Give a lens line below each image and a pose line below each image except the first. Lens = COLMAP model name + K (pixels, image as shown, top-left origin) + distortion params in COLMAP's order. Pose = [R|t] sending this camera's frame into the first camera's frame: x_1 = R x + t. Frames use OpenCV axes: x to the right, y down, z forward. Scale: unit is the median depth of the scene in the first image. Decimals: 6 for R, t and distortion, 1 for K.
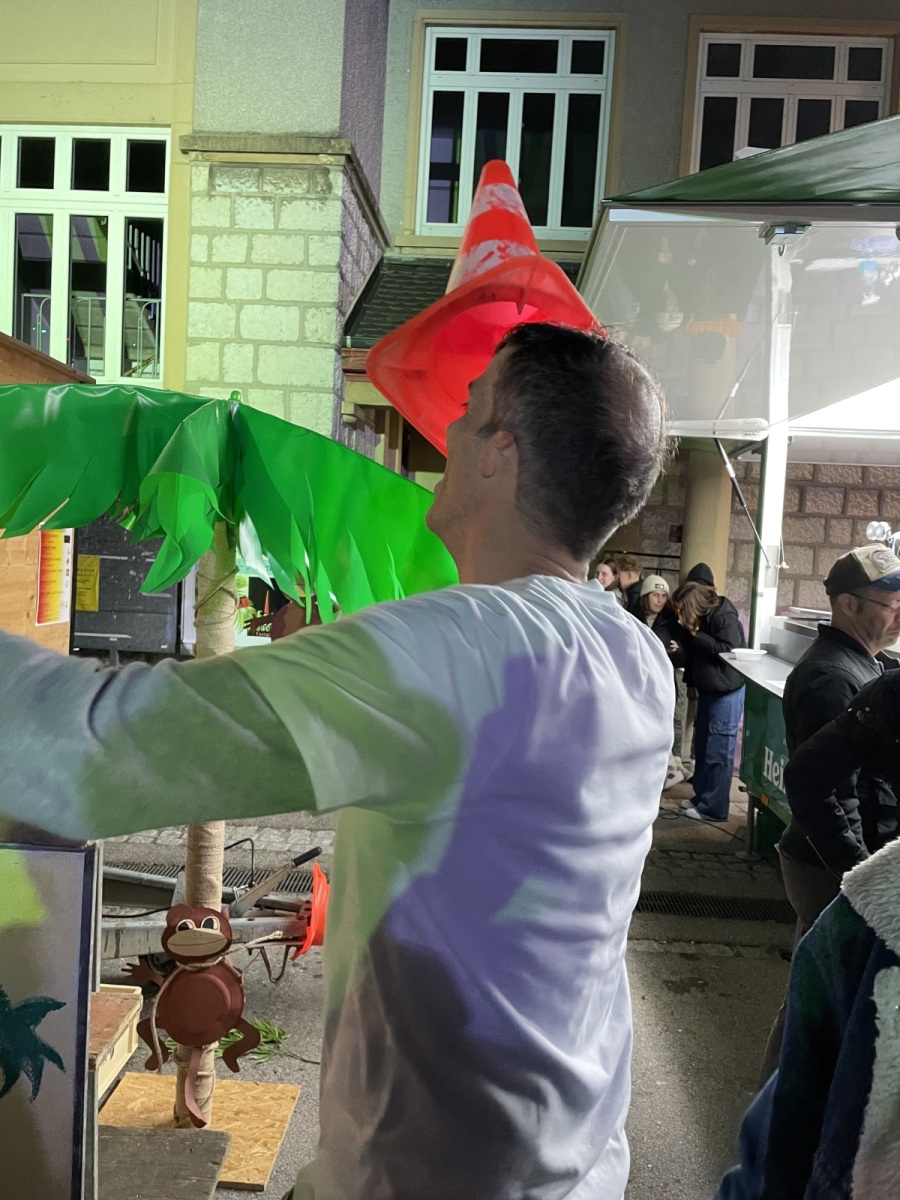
lens RADIAL K [[882.4, 0, 450.0], [0, 882.4, 600.0], [0, 0, 1]] dist [0.072156, -0.095655]
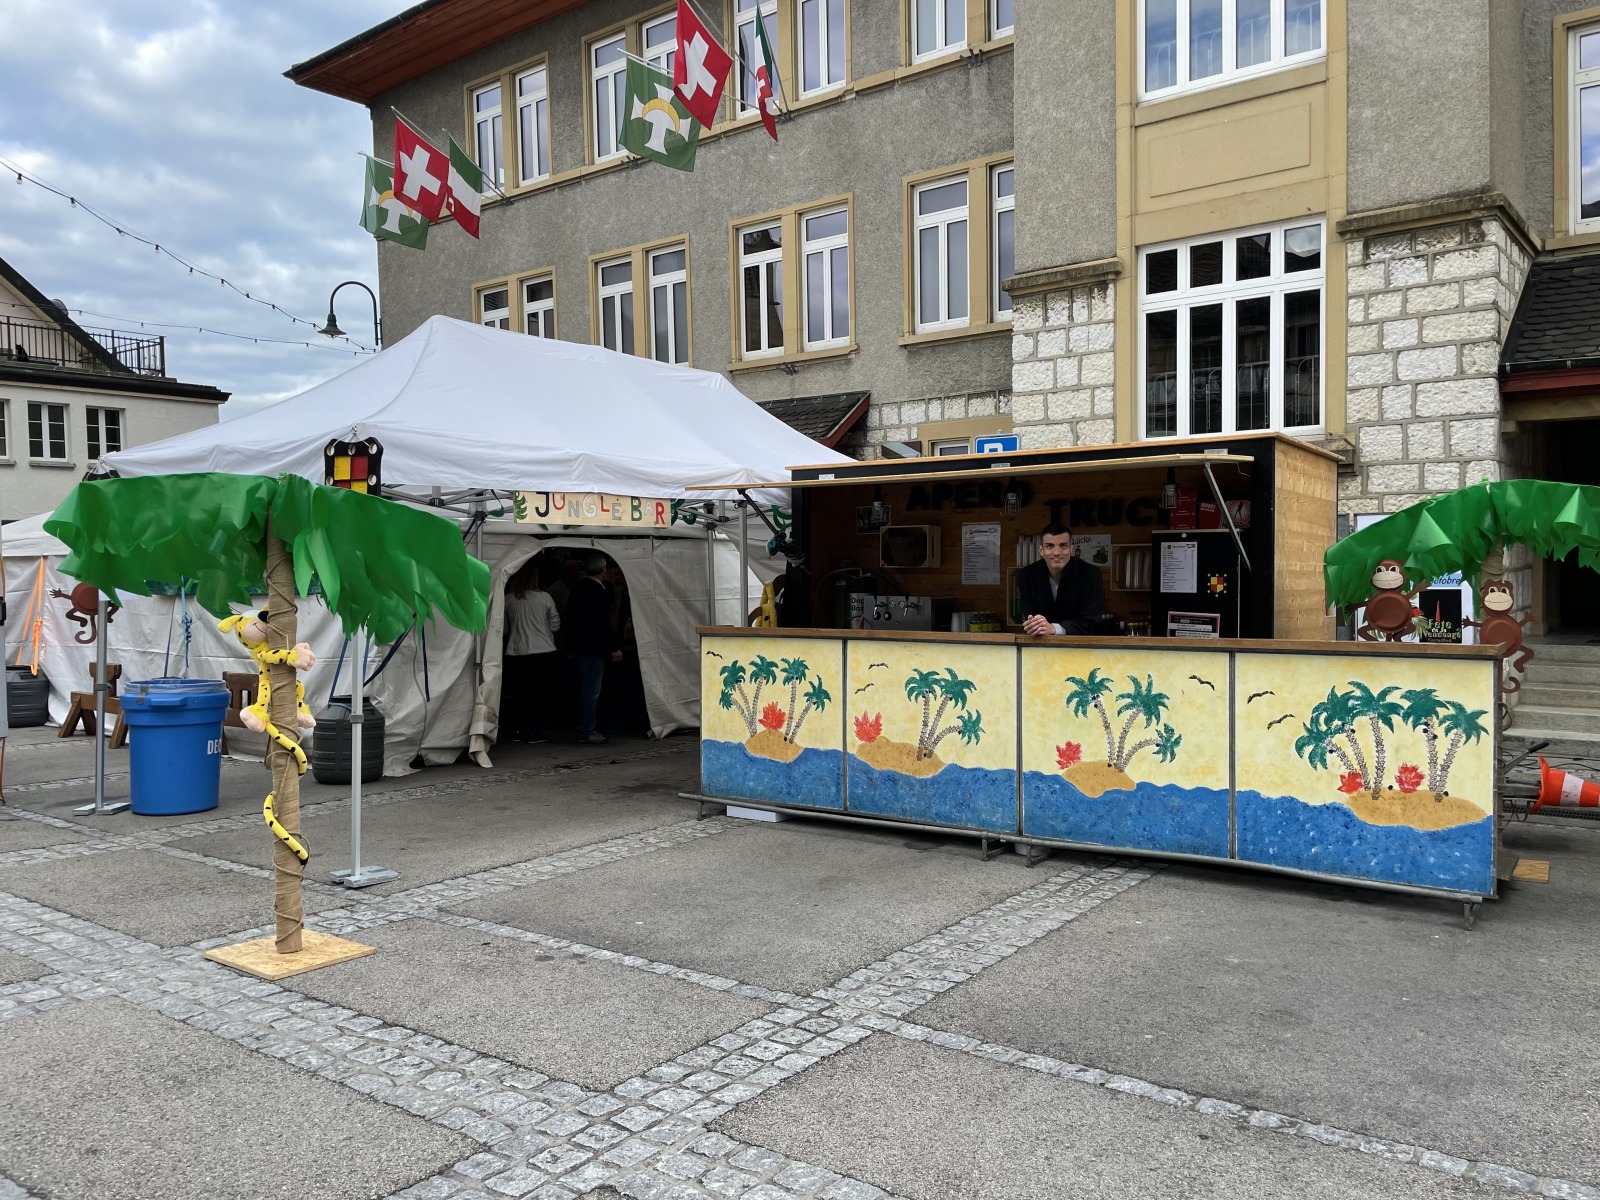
lens RADIAL K [[1218.5, 0, 800.0], [0, 1218.5, 600.0], [0, 0, 1]] dist [0.068285, -0.096394]
pose [[0.827662, -0.049693, -0.559023, -0.003180], [0.024579, 0.998326, -0.052353, 0.046848], [0.560689, 0.029591, 0.827498, -0.715246]]
